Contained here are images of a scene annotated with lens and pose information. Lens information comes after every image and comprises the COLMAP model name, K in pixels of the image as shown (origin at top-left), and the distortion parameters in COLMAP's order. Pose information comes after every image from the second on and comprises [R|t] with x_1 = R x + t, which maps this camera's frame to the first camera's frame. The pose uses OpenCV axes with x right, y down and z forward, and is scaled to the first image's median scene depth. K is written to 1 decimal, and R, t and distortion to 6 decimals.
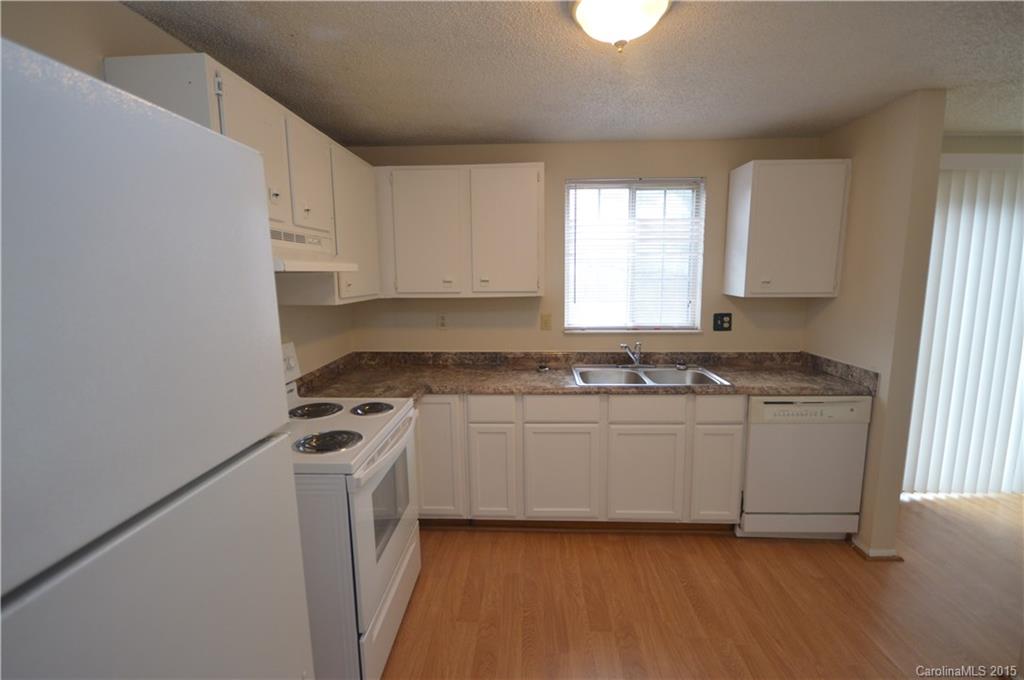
lens RADIAL K [[458.6, 0, 510.9], [0, 458.6, 342.1], [0, 0, 1]] dist [-0.000202, -0.000336]
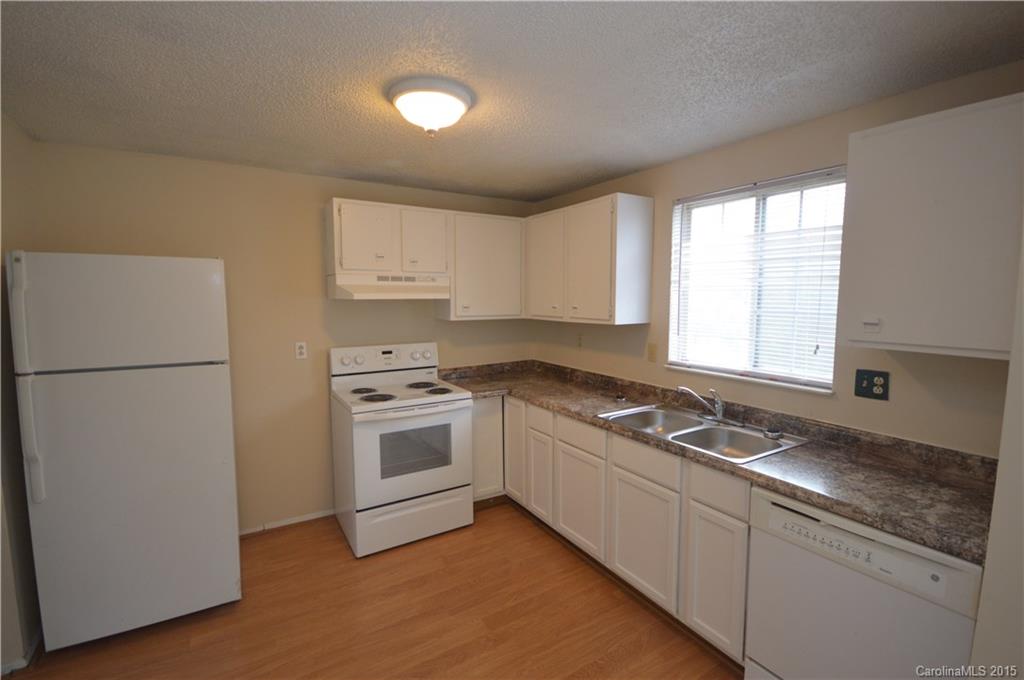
lens RADIAL K [[458.6, 0, 510.9], [0, 458.6, 342.1], [0, 0, 1]] dist [-0.000202, -0.000336]
pose [[0.558120, 0.093017, -0.824530, 0.704466], [-0.128167, 0.991435, 0.025091, -0.053914], [0.819802, 0.091674, 0.565261, 0.234925]]
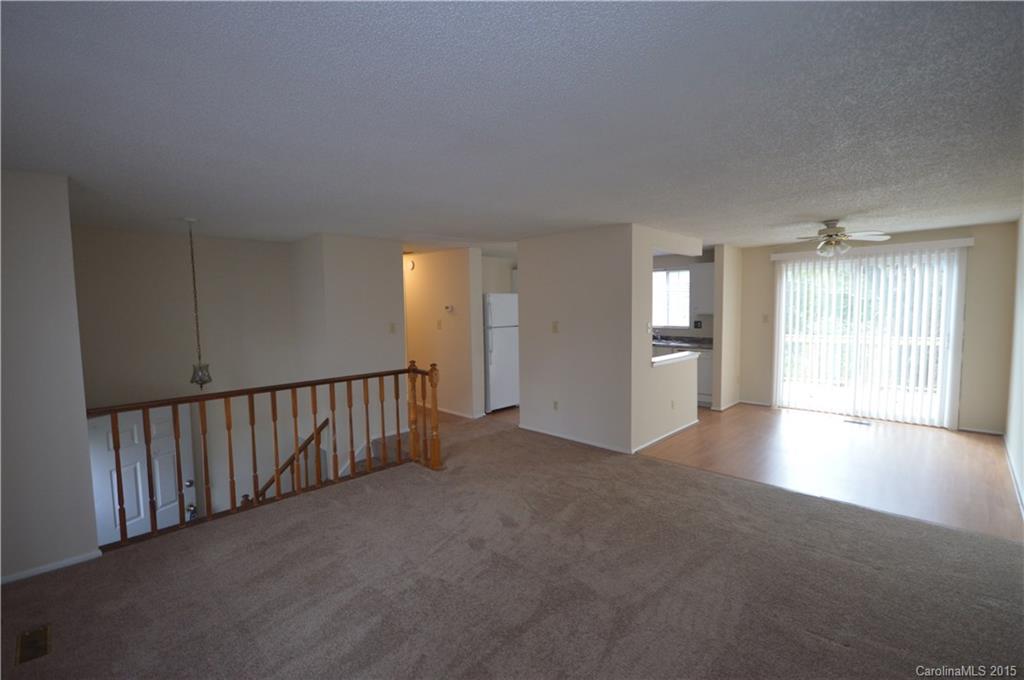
lens RADIAL K [[458.6, 0, 510.9], [0, 458.6, 342.1], [0, 0, 1]] dist [-0.000202, -0.000336]
pose [[0.749091, 0.057014, -0.660009, 1.327577], [-0.097120, 0.994976, -0.024279, 0.202035], [0.655310, 0.082288, 0.750865, -1.446942]]
